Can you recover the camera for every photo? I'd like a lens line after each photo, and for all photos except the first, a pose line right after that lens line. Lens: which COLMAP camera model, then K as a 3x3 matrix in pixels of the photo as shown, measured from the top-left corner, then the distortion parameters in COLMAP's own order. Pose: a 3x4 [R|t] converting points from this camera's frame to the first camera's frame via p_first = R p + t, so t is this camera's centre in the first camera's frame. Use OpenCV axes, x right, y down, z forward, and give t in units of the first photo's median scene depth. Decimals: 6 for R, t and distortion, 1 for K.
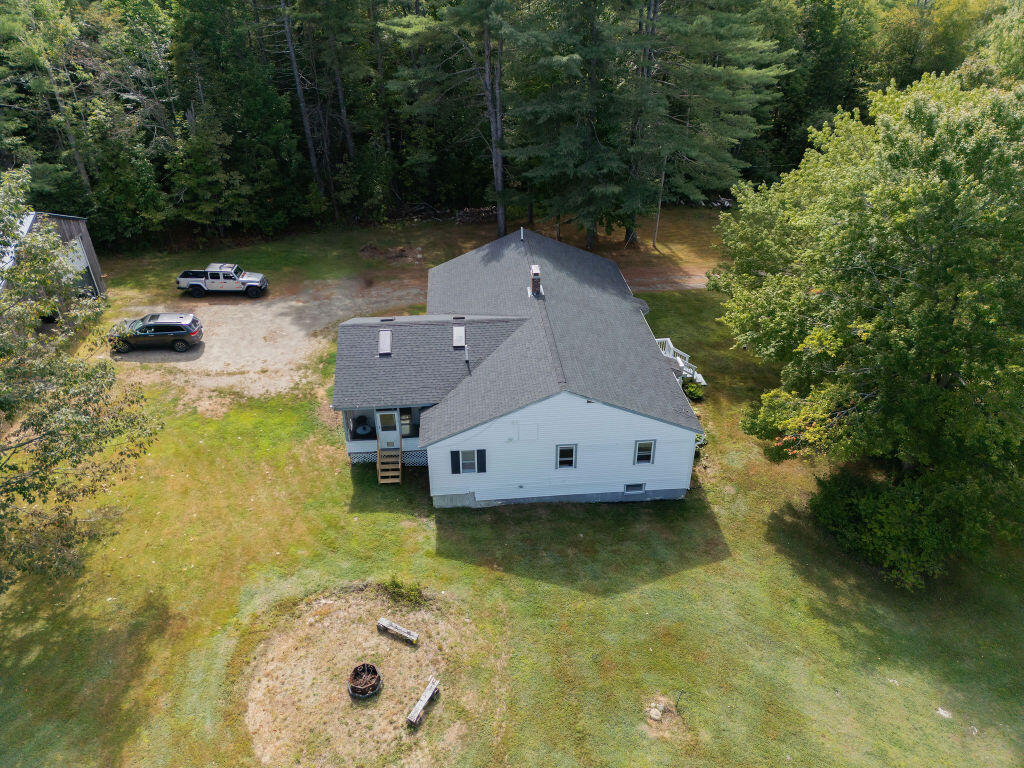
lens RADIAL K [[715.4, 0, 512.0], [0, 715.4, 384.0], [0, 0, 1]] dist [0.046947, -0.000682]
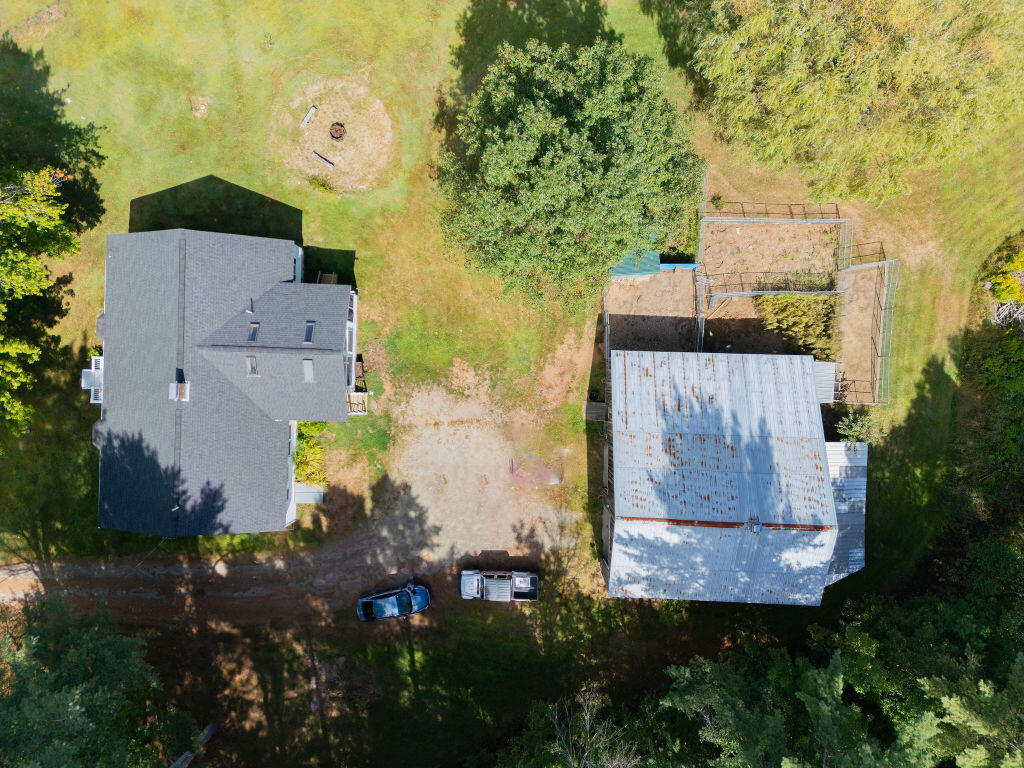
lens RADIAL K [[715.4, 0, 512.0], [0, 715.4, 384.0], [0, 0, 1]] dist [0.046947, -0.000682]
pose [[-0.993972, -0.107274, 0.022620, -0.725837], [0.078160, -0.548706, 0.832354, -1.464650], [-0.076878, 0.829105, 0.553783, 0.363237]]
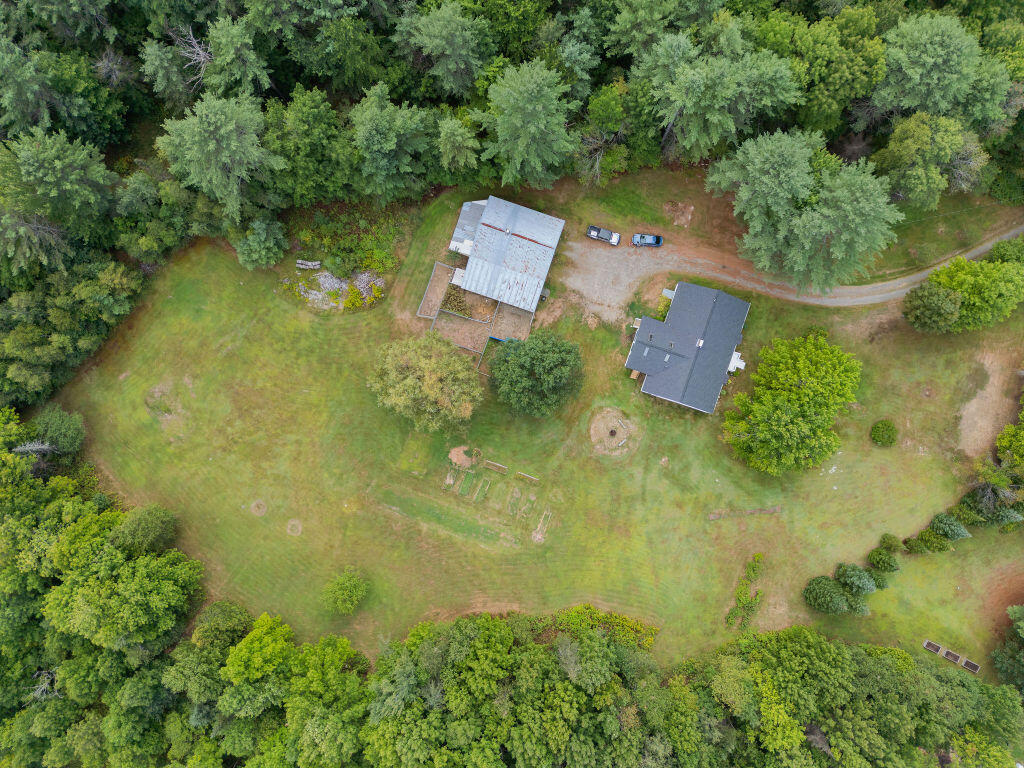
lens RADIAL K [[715.4, 0, 512.0], [0, 715.4, 384.0], [0, 0, 1]] dist [0.046947, -0.000682]
pose [[0.920177, 0.391483, 0.003823, -0.881489], [-0.212993, 0.492398, 0.843907, -3.354782], [0.328493, -0.777358, 0.536477, -1.441882]]
